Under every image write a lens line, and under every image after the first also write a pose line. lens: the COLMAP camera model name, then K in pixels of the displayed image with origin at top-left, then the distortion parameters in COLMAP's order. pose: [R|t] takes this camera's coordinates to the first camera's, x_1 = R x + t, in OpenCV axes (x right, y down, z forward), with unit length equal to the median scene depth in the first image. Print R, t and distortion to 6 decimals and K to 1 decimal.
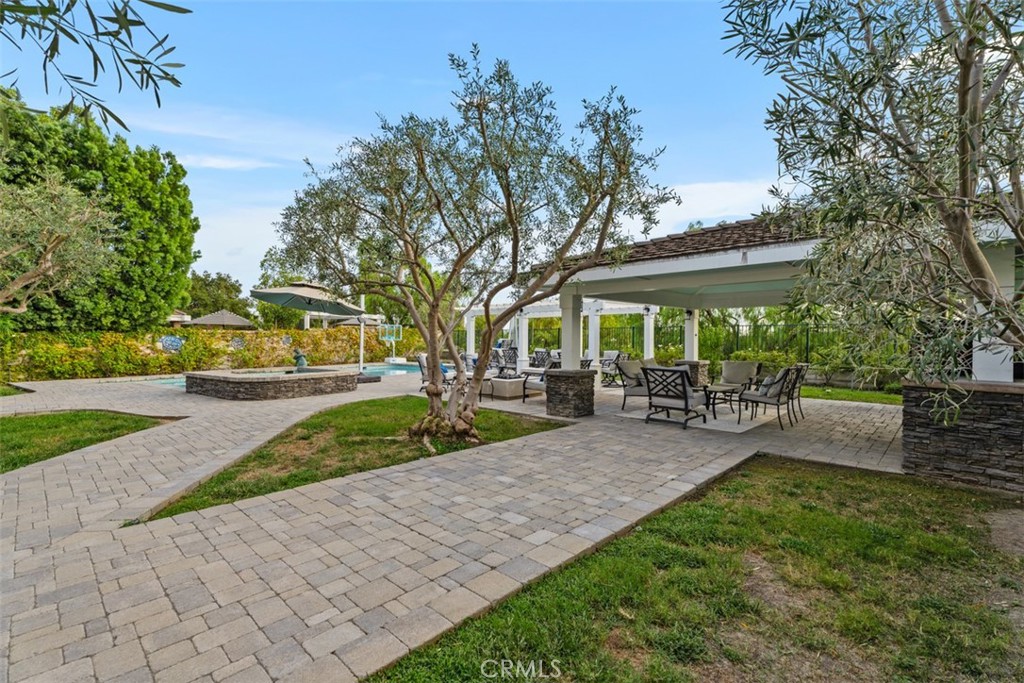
lens RADIAL K [[456.0, 0, 510.4], [0, 456.0, 349.5], [0, 0, 1]] dist [-0.009022, 0.000029]
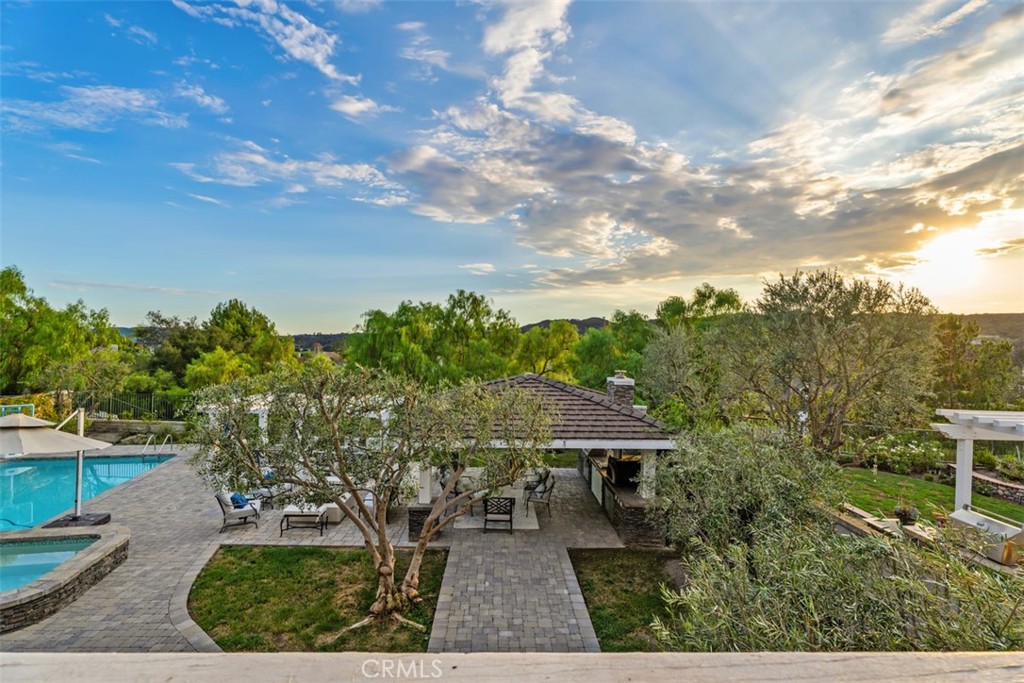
lens RADIAL K [[456.0, 0, 507.8], [0, 456.0, 341.2], [0, 0, 1]] dist [-0.009022, 0.000029]
pose [[0.697649, 0.002031, 0.716437, -1.061751], [-0.002548, 0.999997, -0.000354, -0.689917], [-0.716435, -0.001579, 0.697652, -0.126582]]
